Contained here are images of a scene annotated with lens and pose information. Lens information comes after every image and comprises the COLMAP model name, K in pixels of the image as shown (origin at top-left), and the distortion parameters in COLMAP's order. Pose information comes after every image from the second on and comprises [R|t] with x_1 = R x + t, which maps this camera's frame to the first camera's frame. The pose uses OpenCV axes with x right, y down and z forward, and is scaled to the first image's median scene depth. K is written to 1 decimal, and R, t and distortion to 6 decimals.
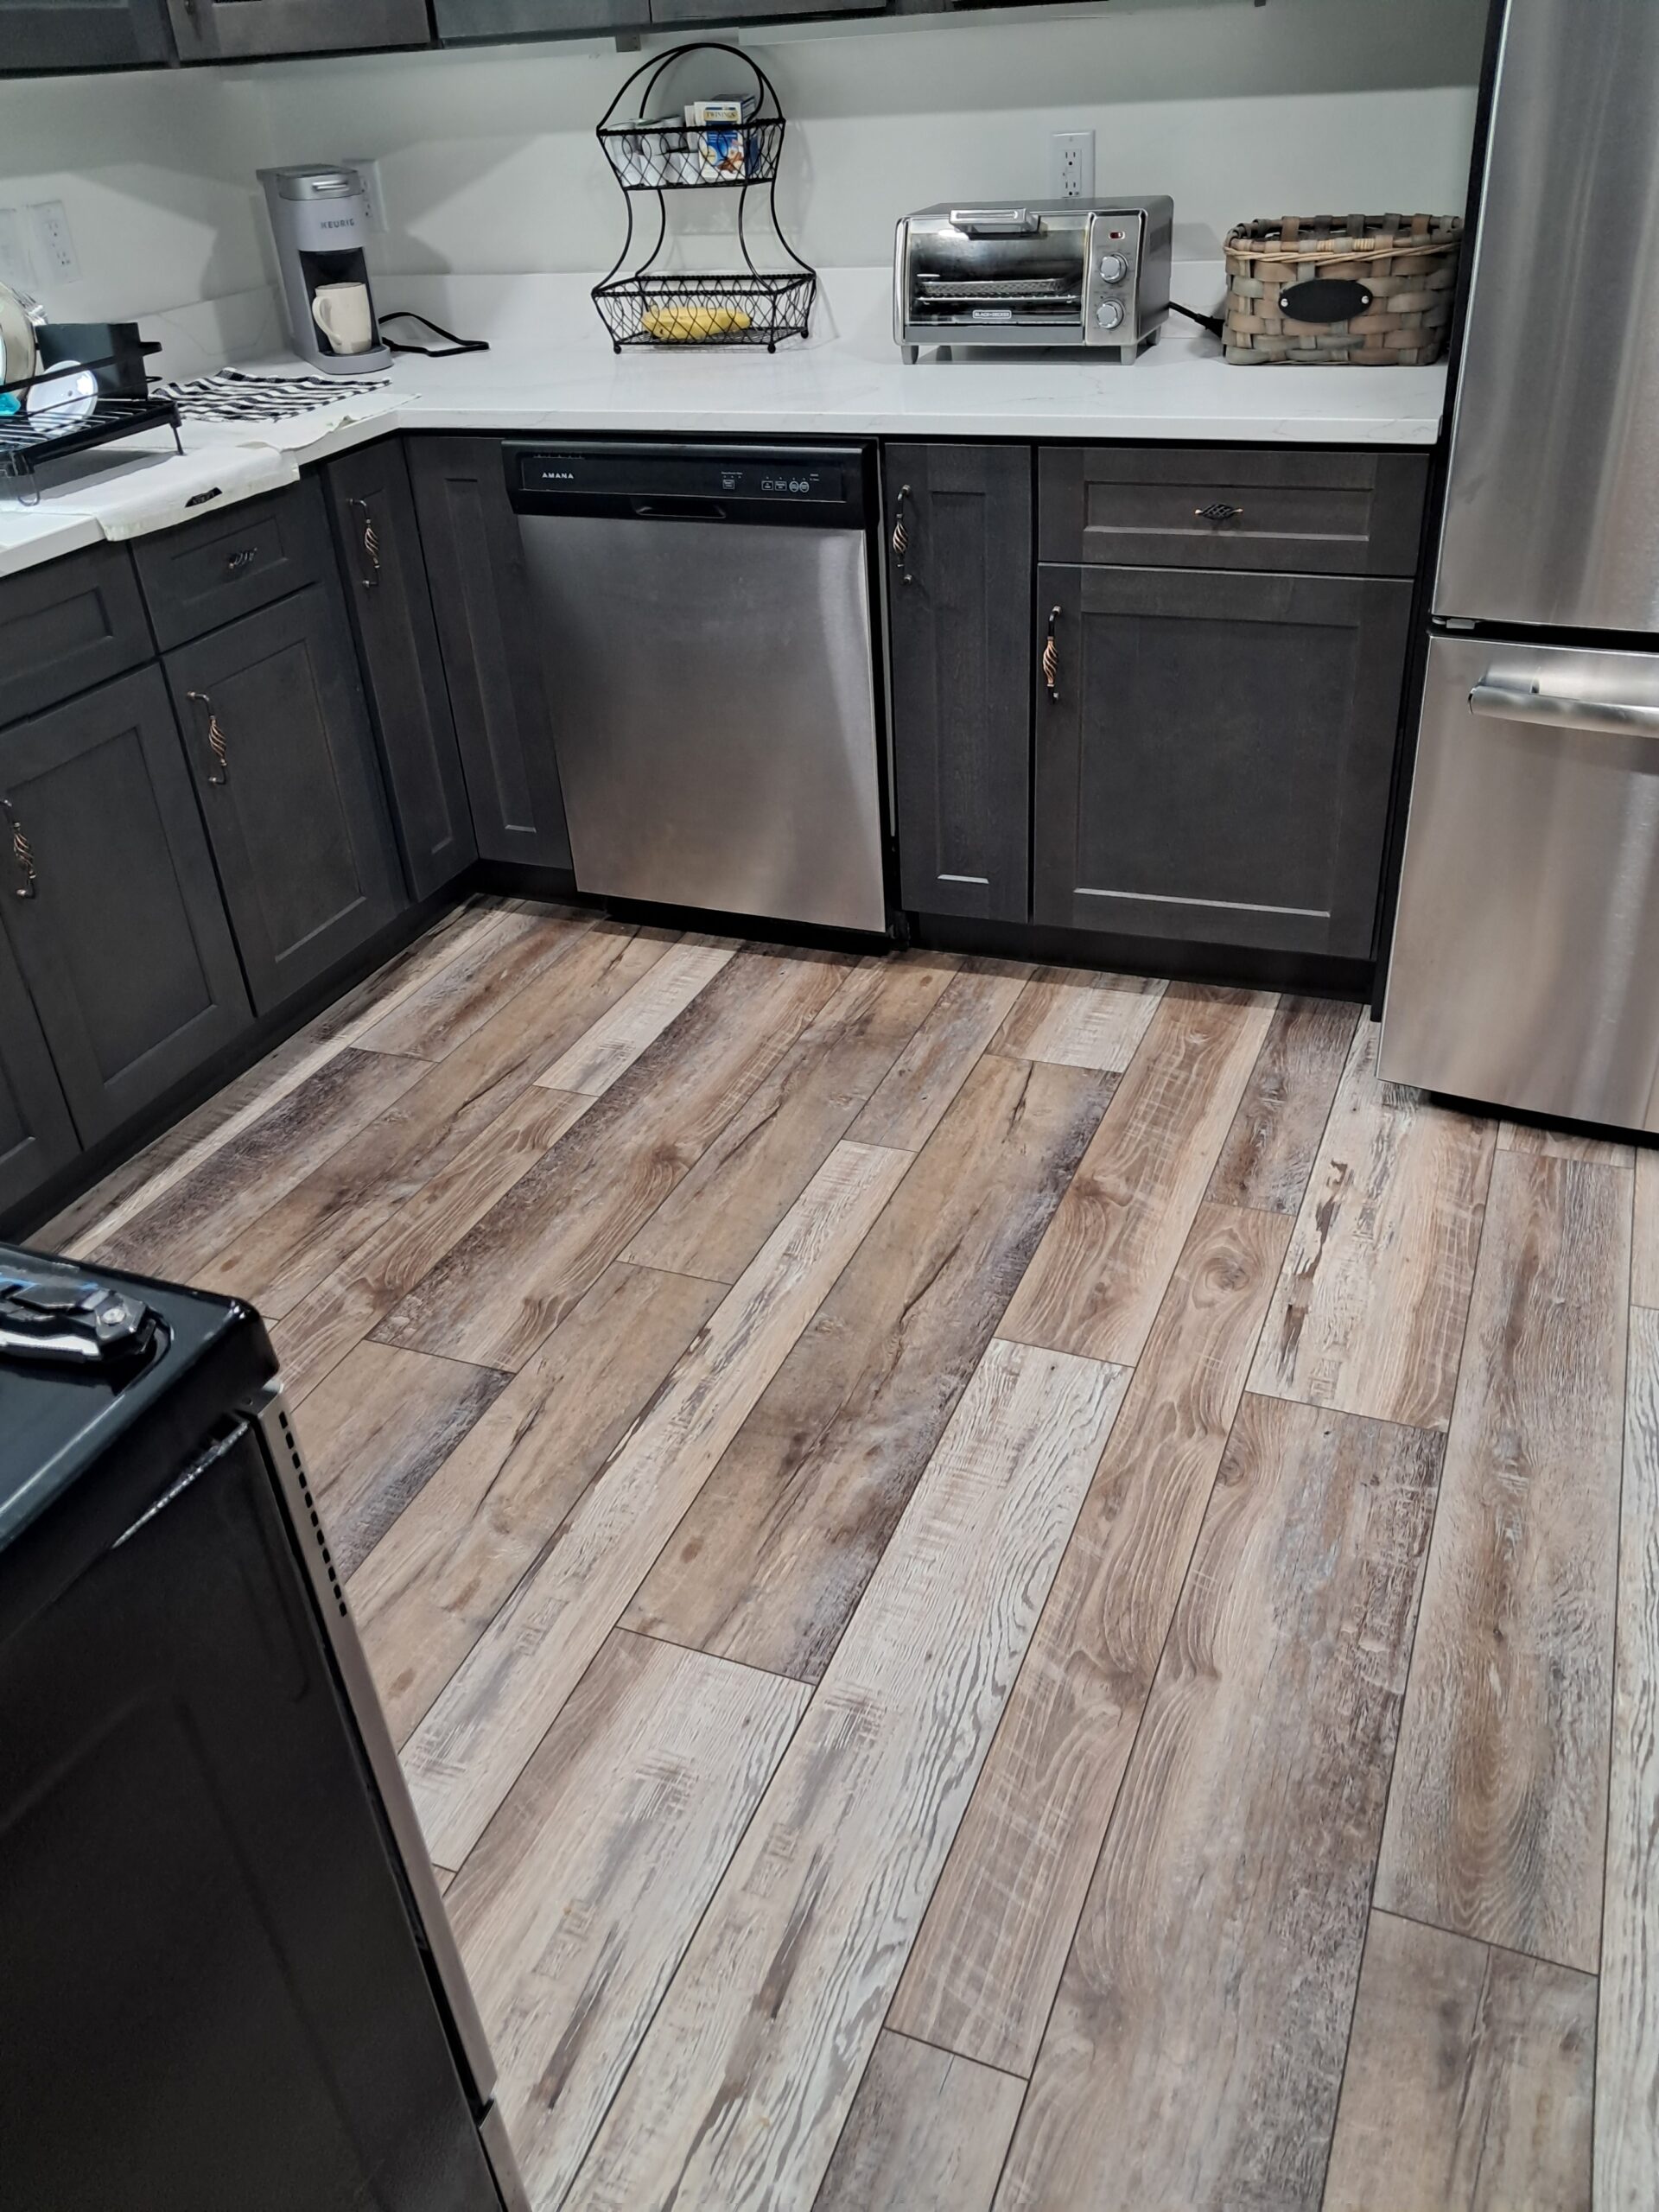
lens RADIAL K [[1750.0, 0, 820.6], [0, 1750.0, 1120.8], [0, 0, 1]] dist [0.016999, -0.026591]
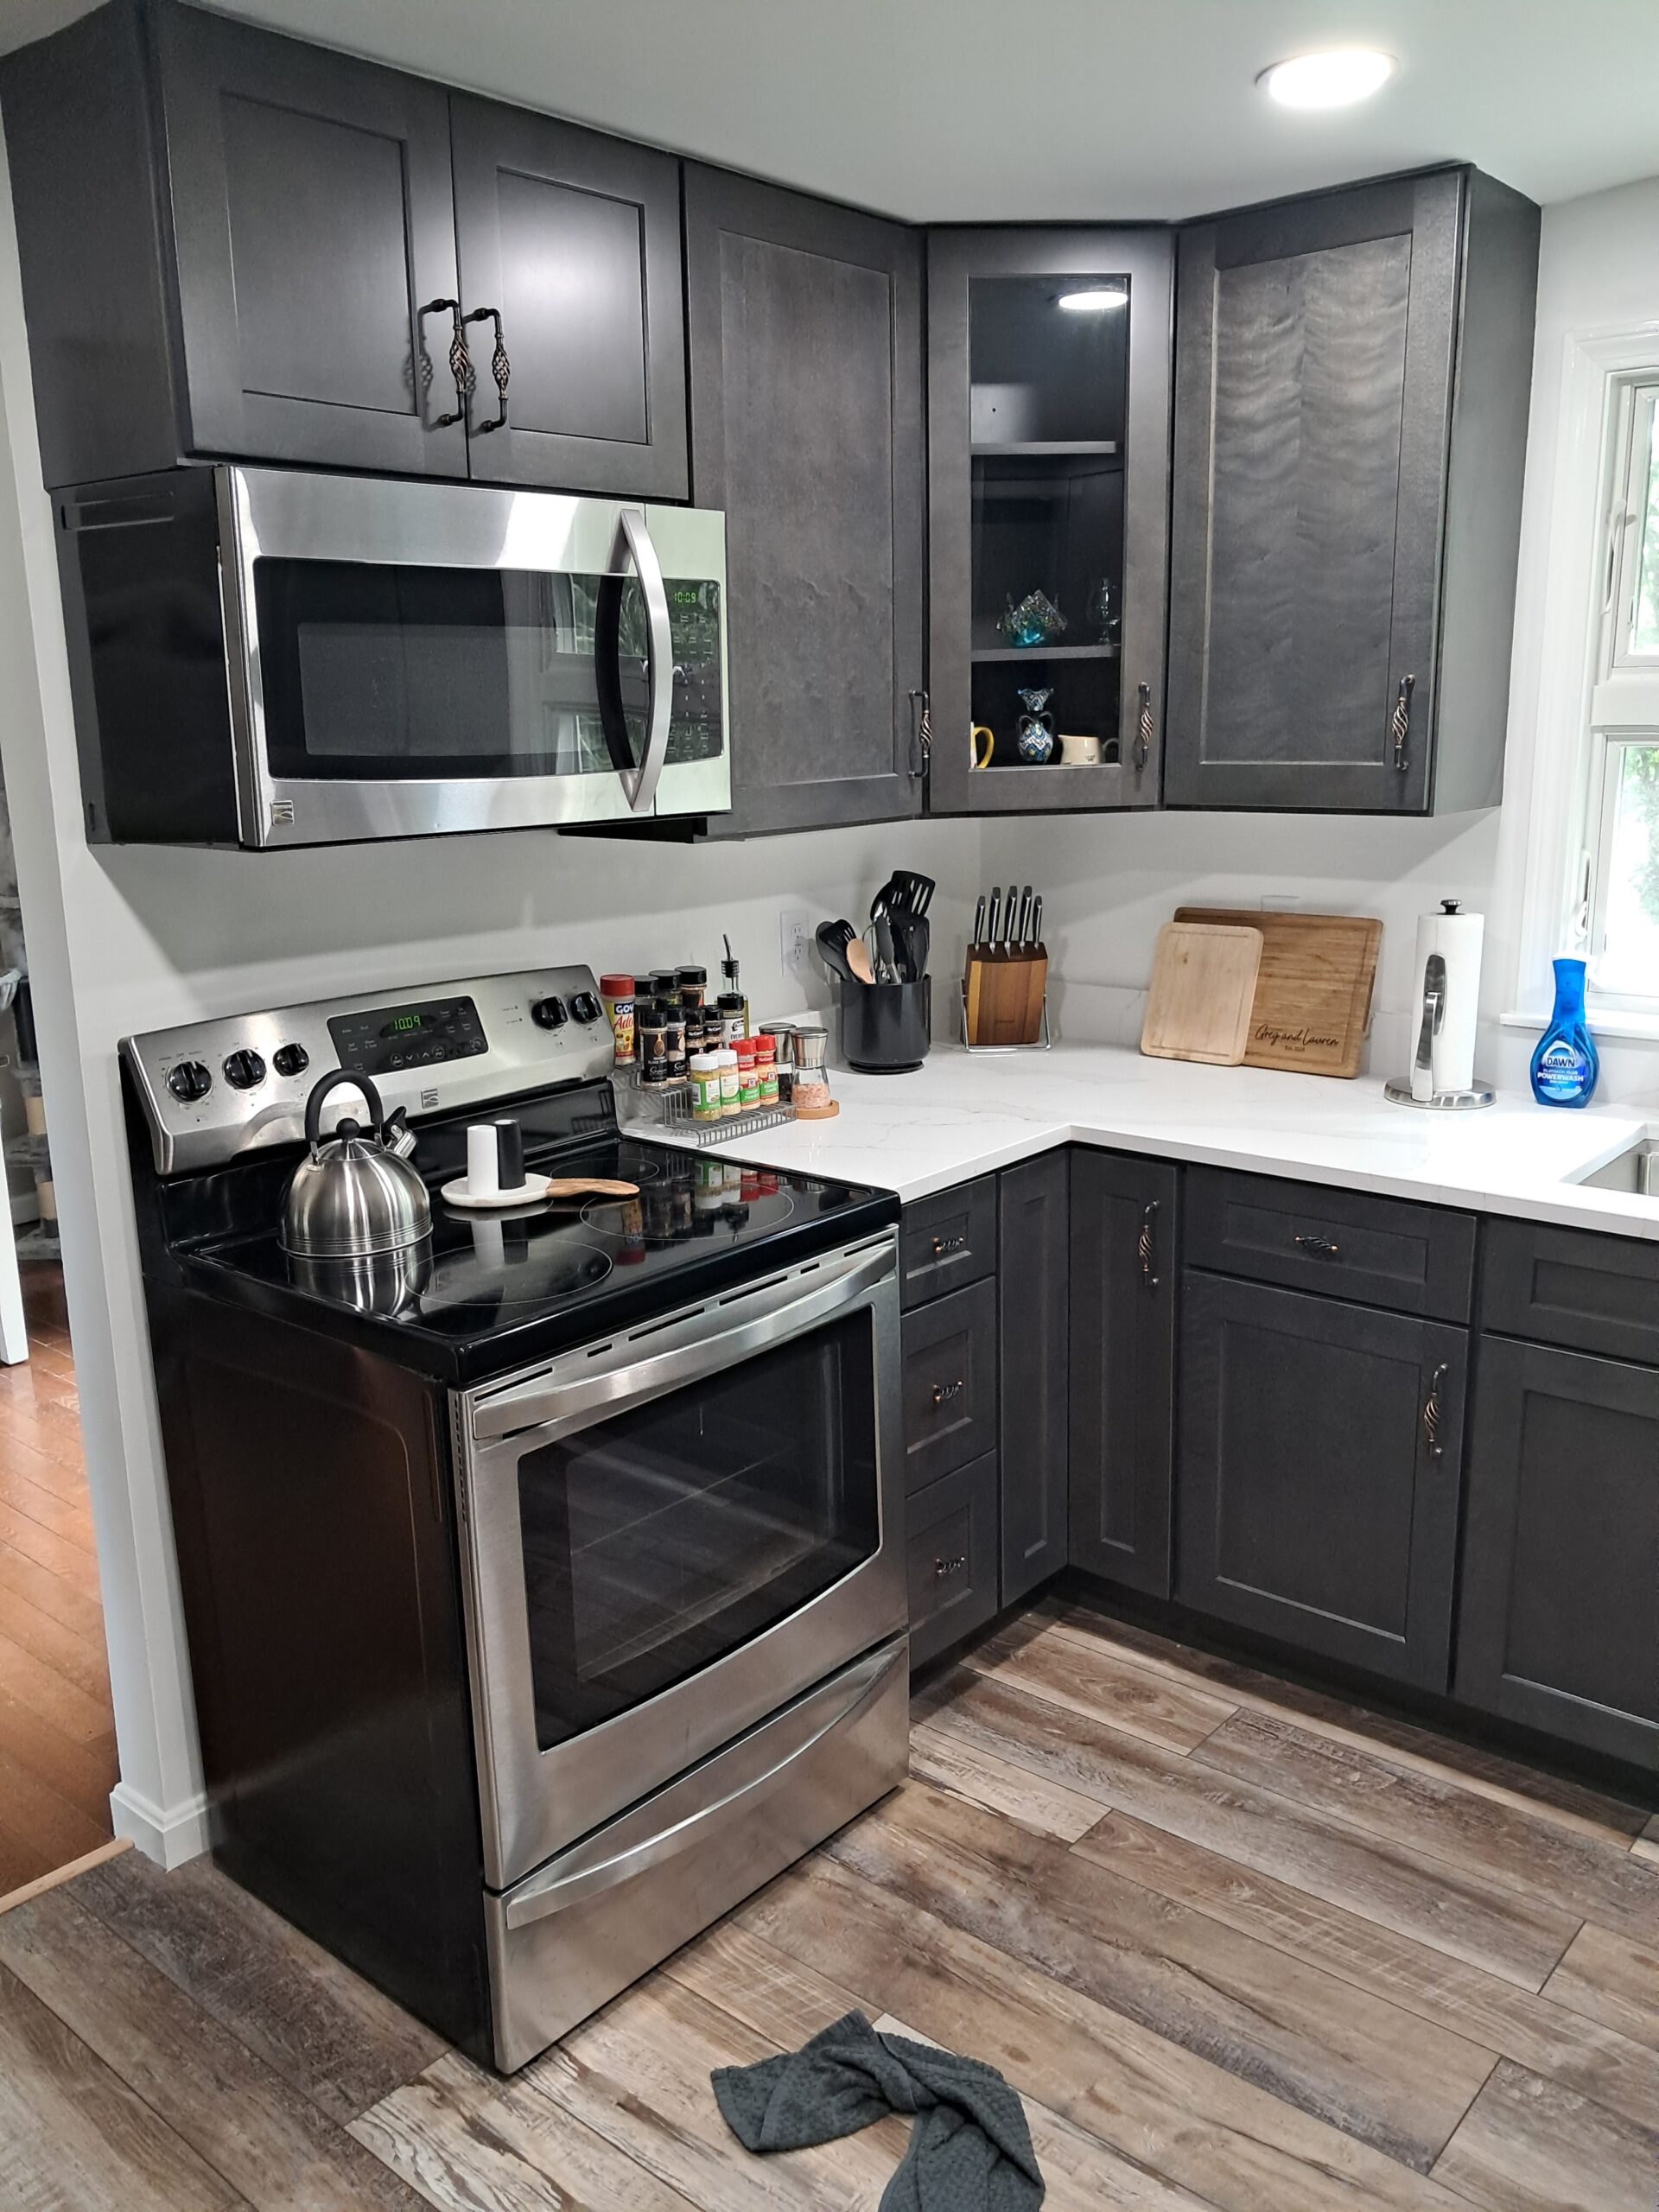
lens RADIAL K [[1750.0, 0, 816.7], [0, 1750.0, 1106.8], [0, 0, 1]] dist [0.016999, -0.026591]
pose [[-0.316609, 0.278521, -0.906744, 0.473359], [-0.469734, 0.784441, 0.404971, -0.404437], [0.824080, 0.554146, -0.117531, 0.453660]]
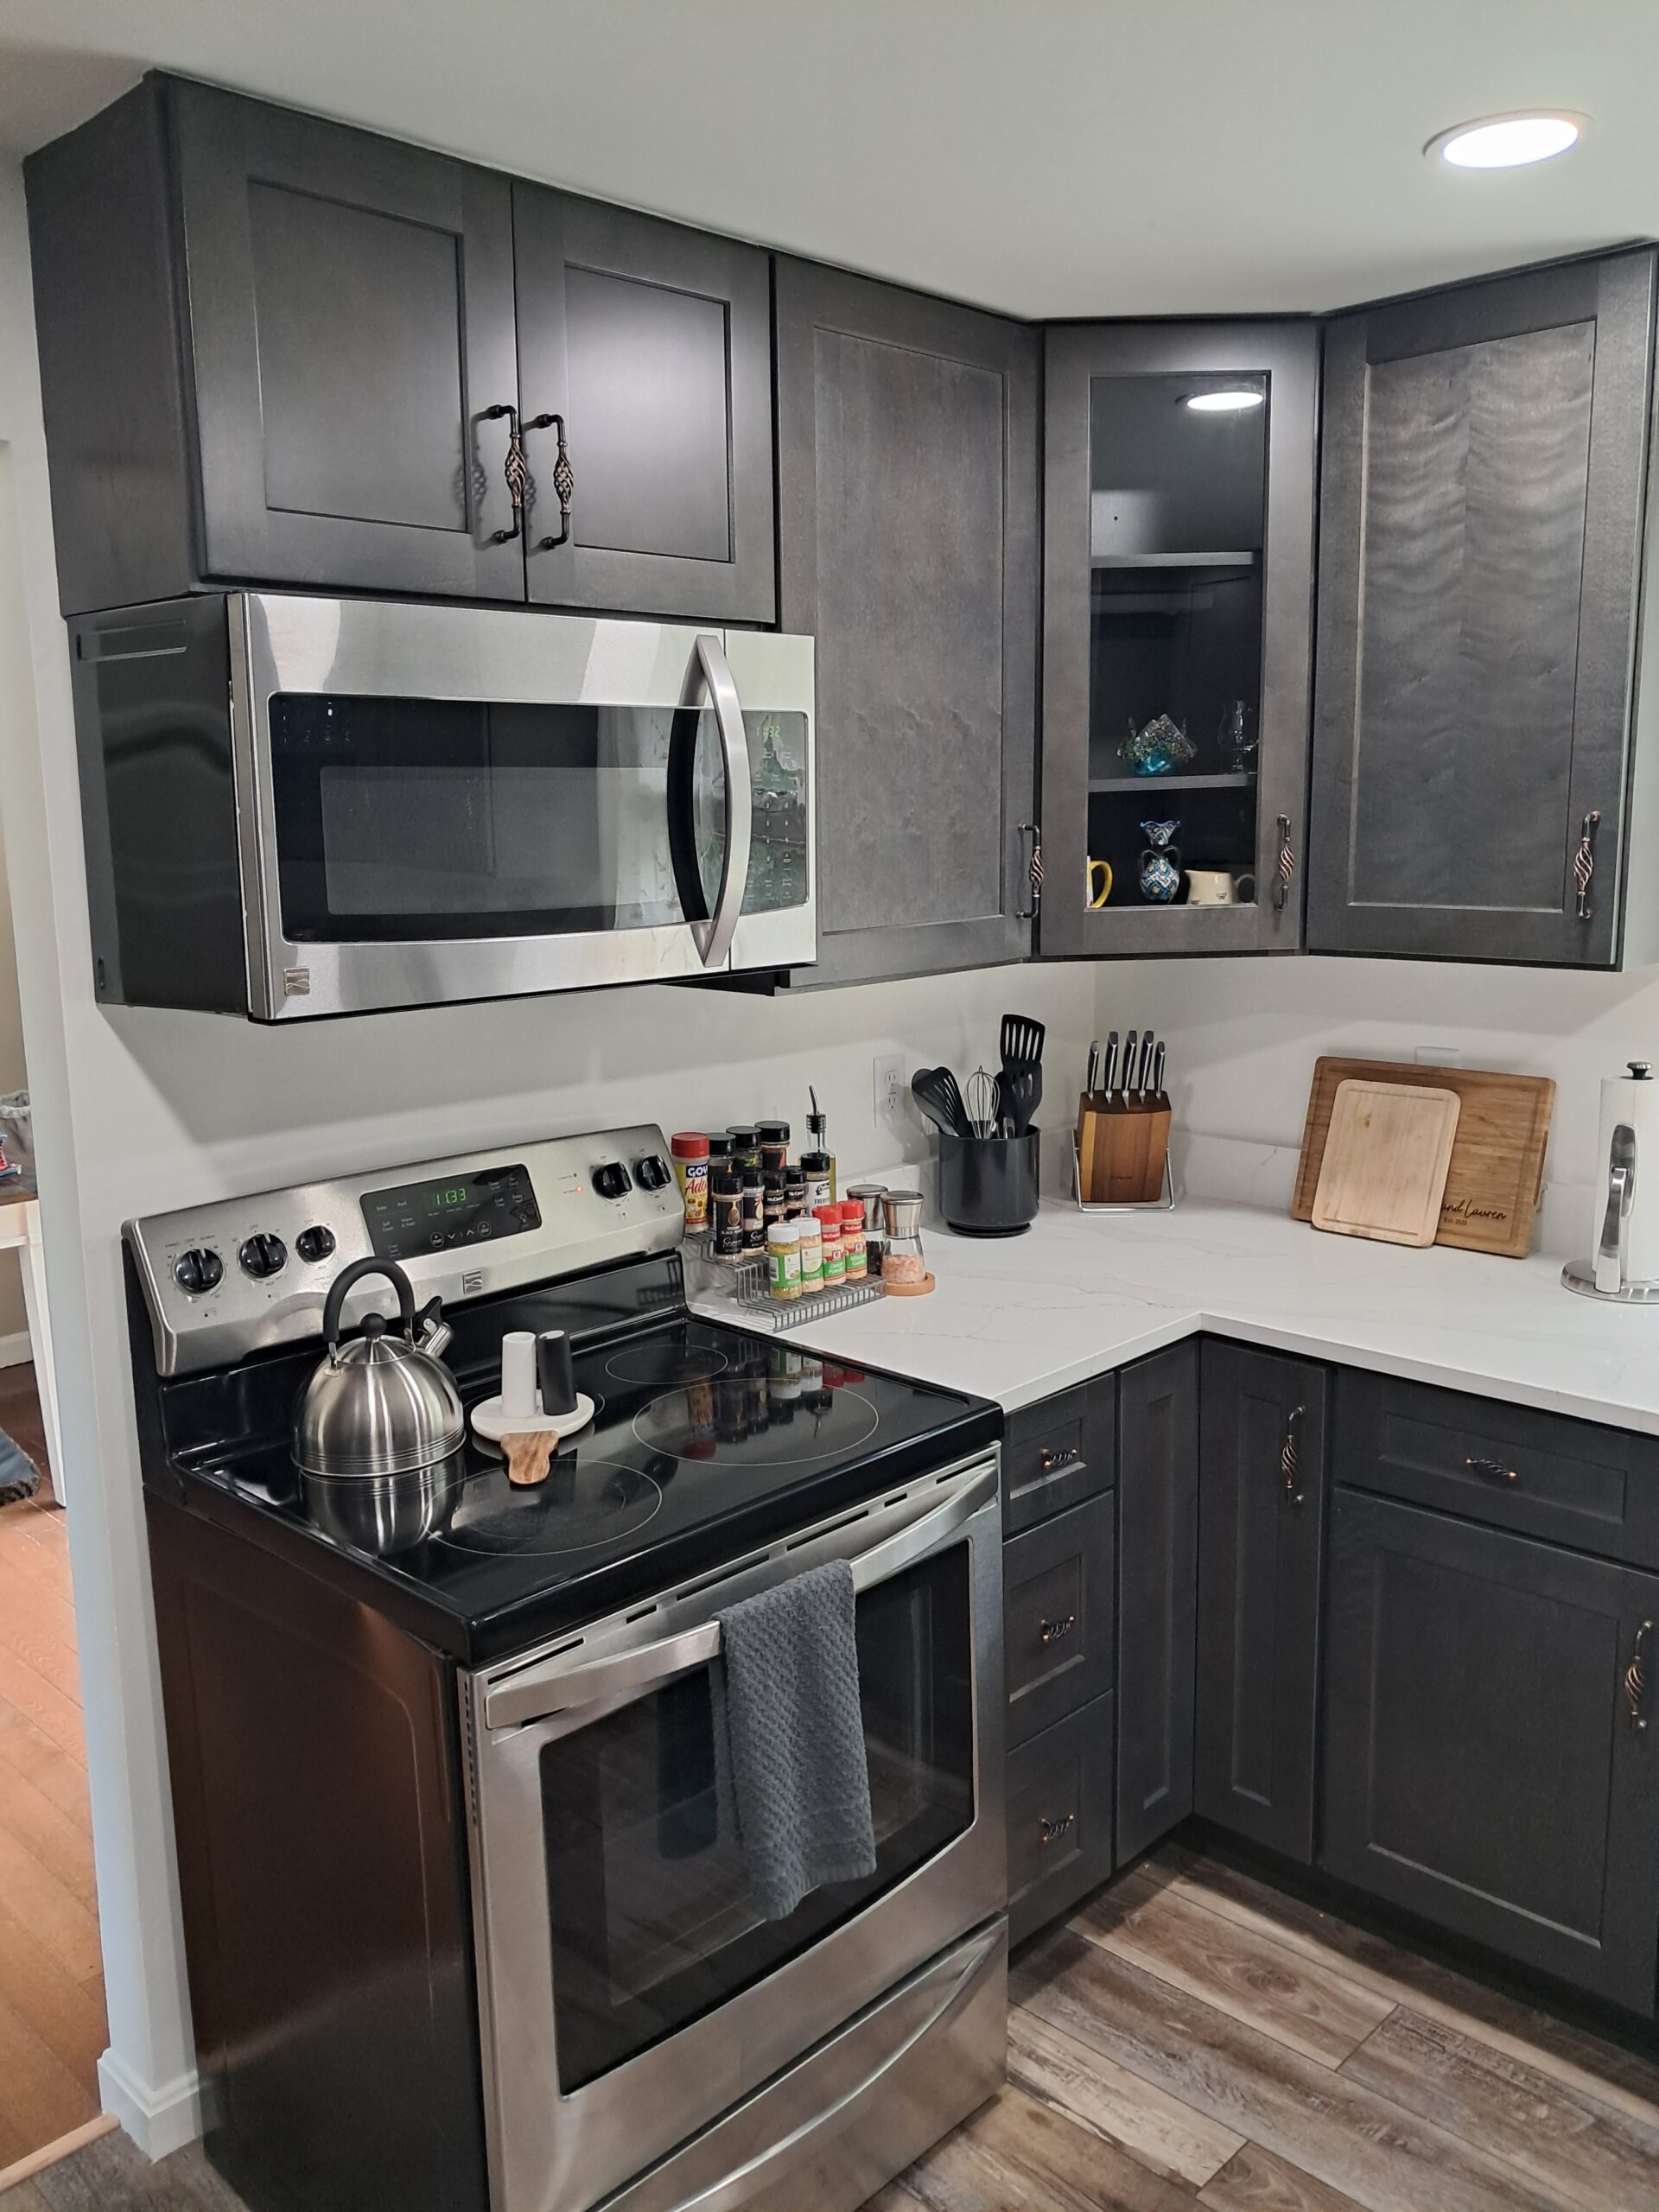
lens RADIAL K [[1750.0, 0, 800.8], [0, 1750.0, 1087.9], [0, 0, 1]] dist [0.016999, -0.026591]
pose [[-0.382485, 0.216935, -0.898134, 0.358984], [-0.455050, 0.801757, 0.387446, -0.399406], [0.804136, 0.556888, -0.207944, 0.418670]]
